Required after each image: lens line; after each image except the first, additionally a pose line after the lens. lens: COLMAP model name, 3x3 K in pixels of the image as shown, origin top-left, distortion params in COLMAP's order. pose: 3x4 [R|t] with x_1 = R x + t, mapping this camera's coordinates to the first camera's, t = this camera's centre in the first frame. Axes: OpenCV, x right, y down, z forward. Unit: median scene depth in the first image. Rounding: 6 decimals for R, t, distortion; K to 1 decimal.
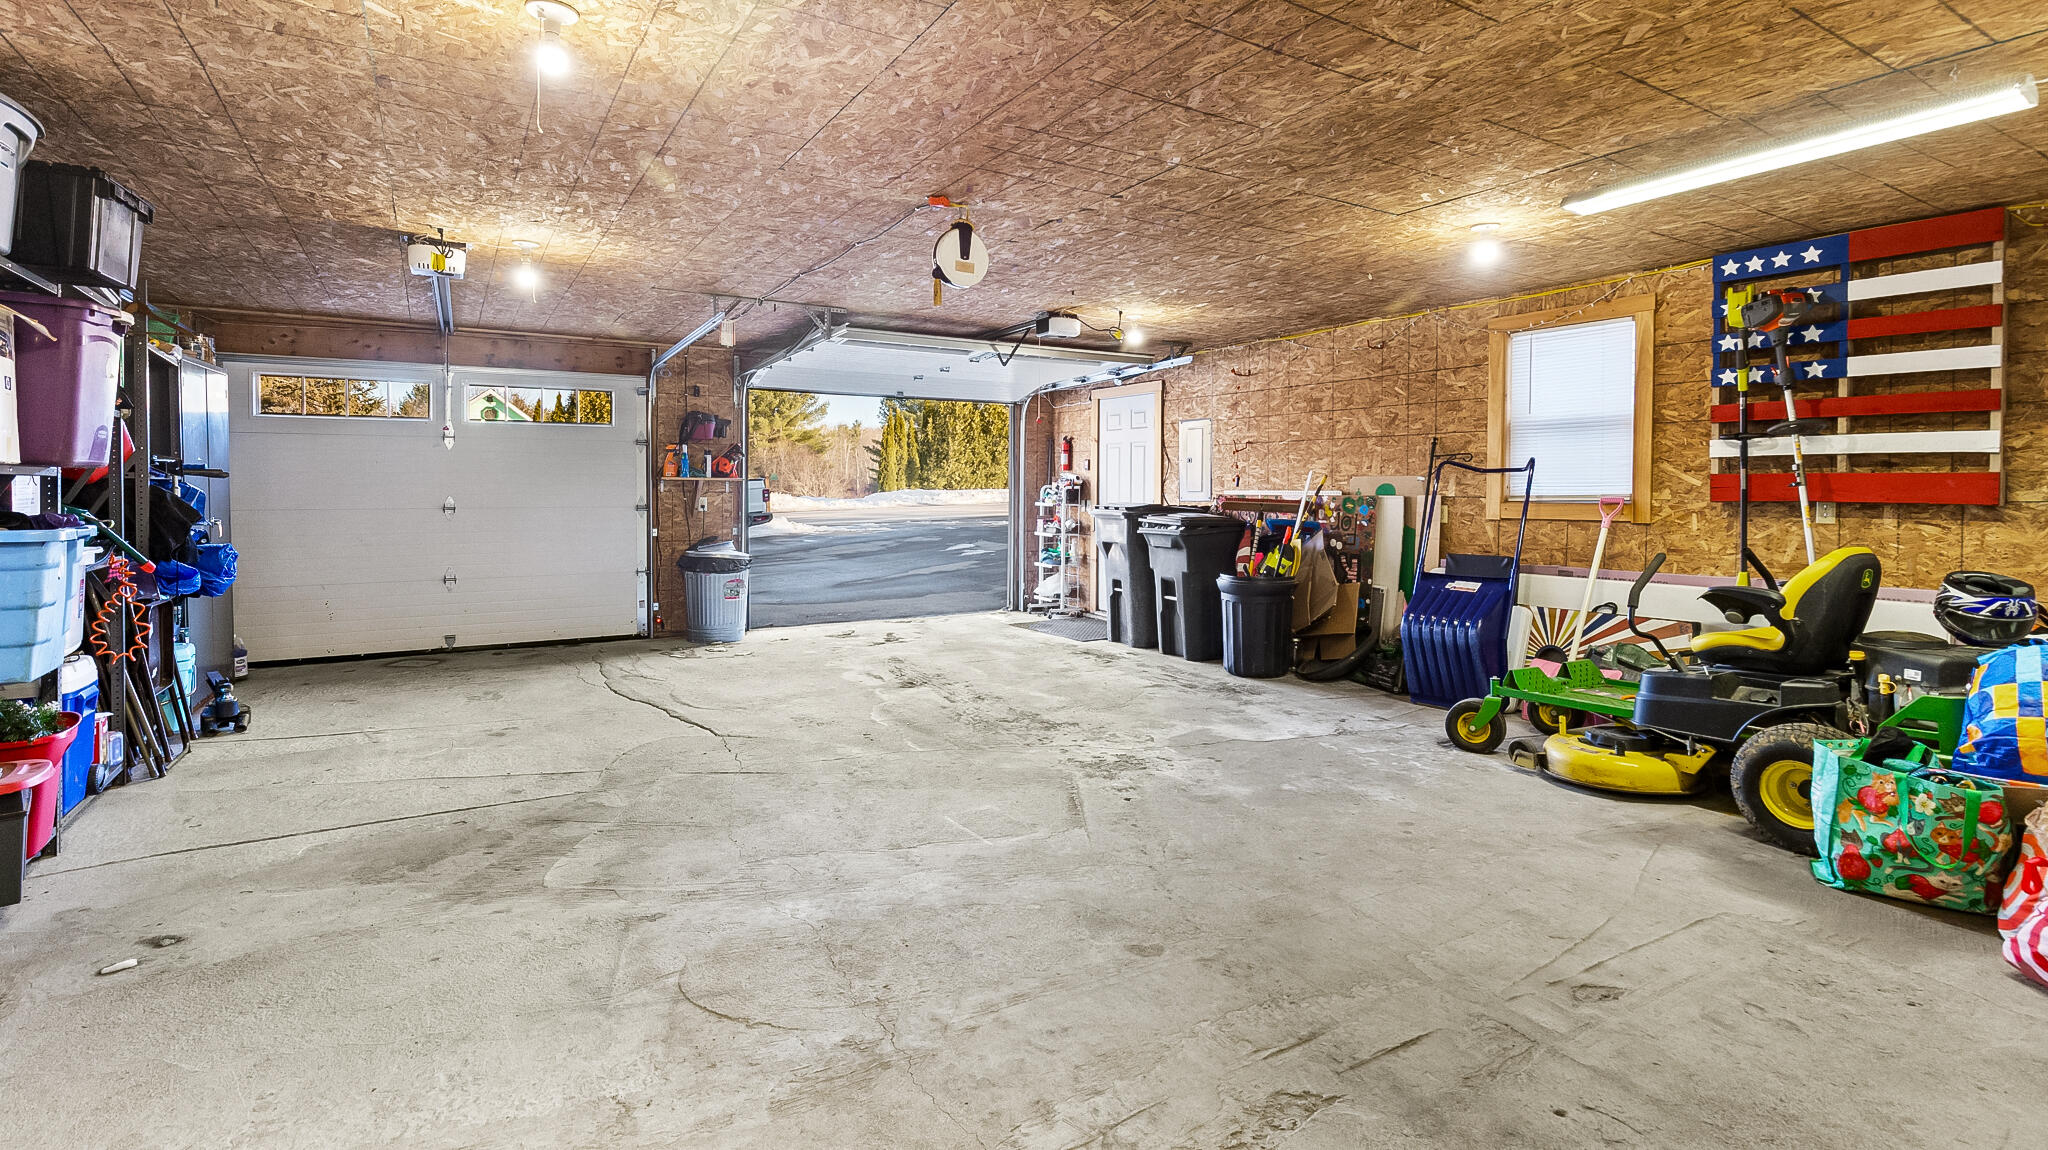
lens RADIAL K [[991.8, 0, 1025.0], [0, 991.8, 576.7], [0, 0, 1]] dist [0.002313, 0.000256]
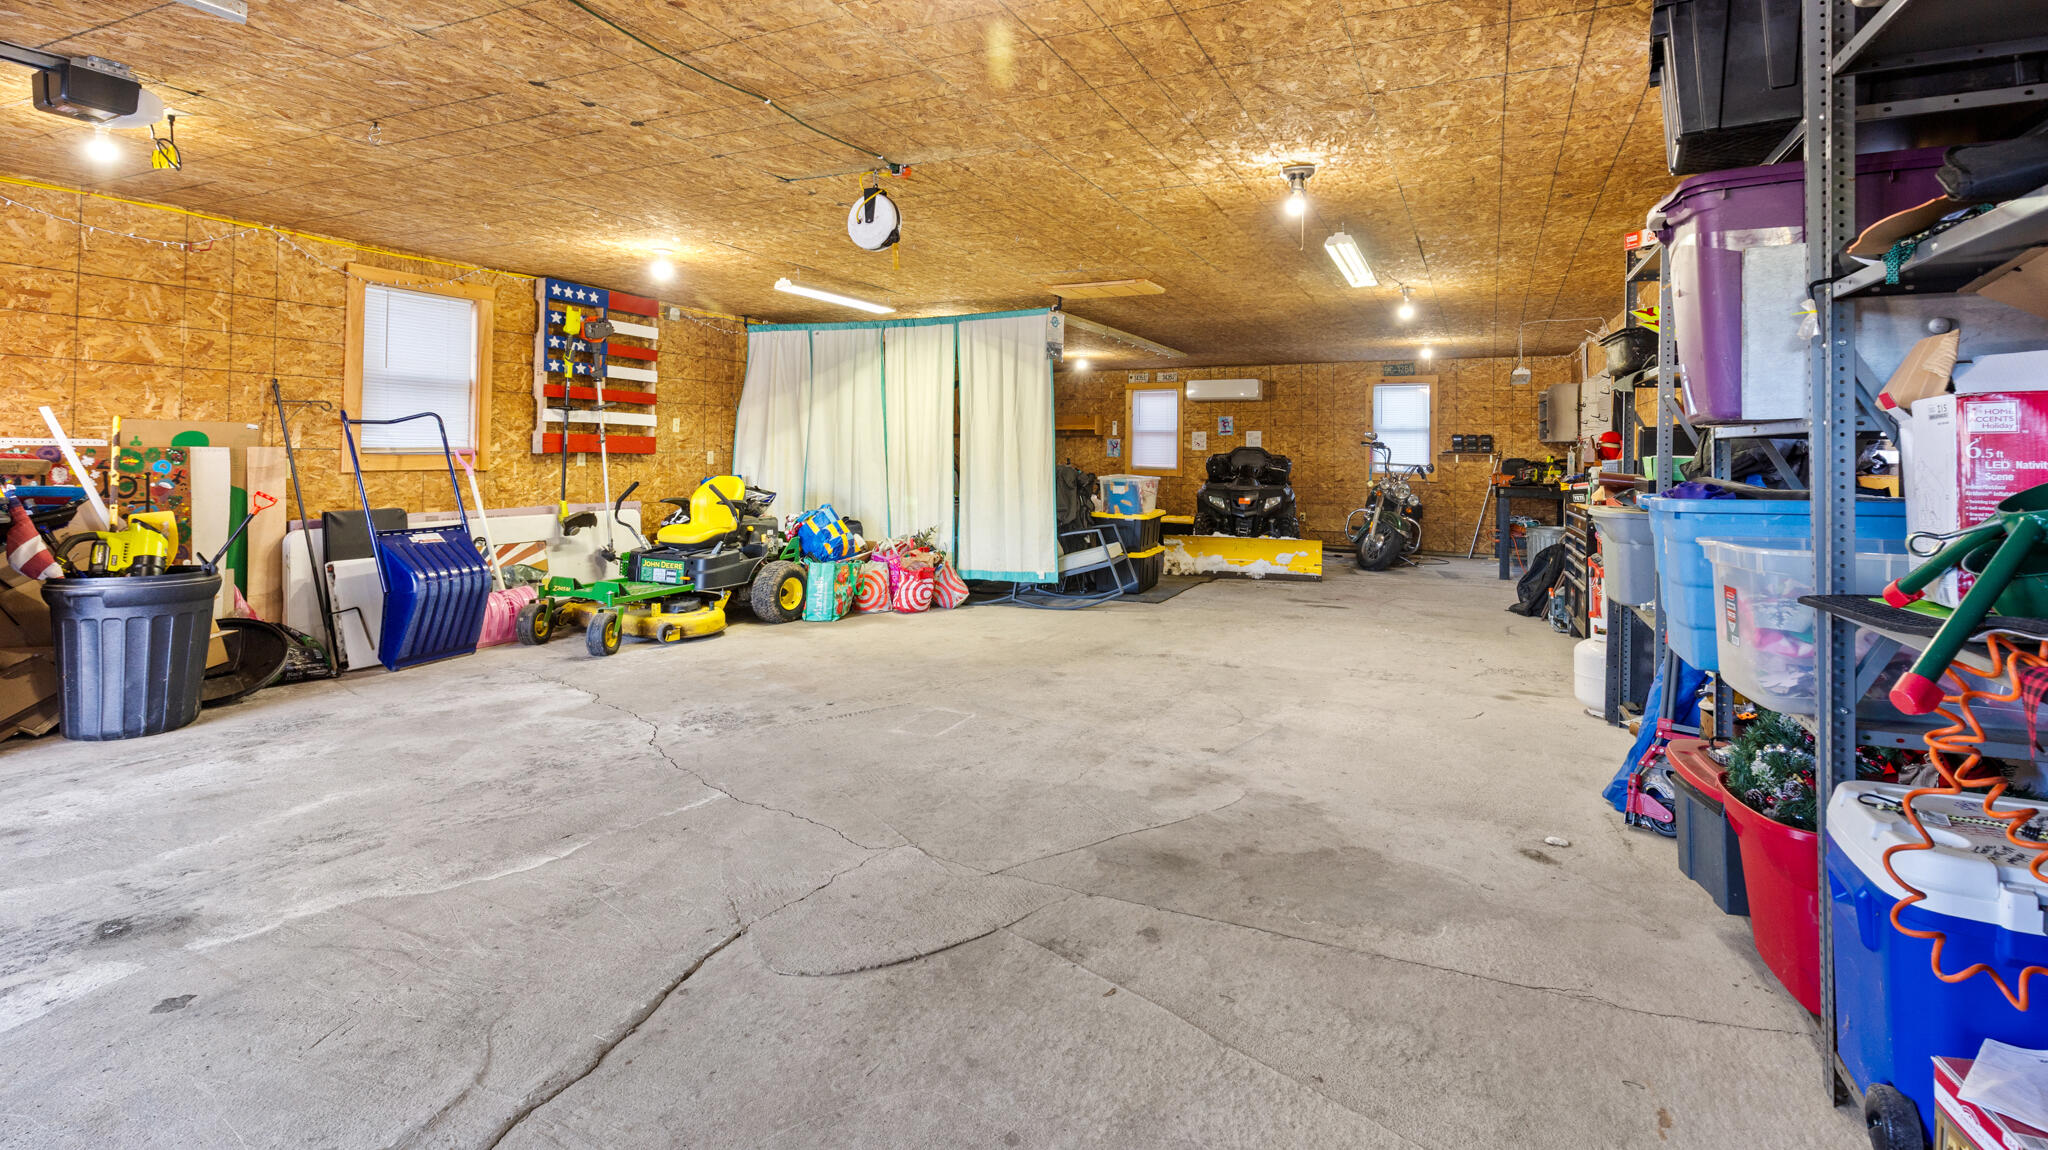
lens RADIAL K [[991.8, 0, 1024.7], [0, 991.8, 574.1], [0, 0, 1]] dist [0.002313, 0.000256]
pose [[-0.566464, -0.108363, 0.816931, -0.832121], [0.059379, 0.983373, 0.171615, -0.103655], [-0.821944, 0.145723, -0.550611, 1.200337]]
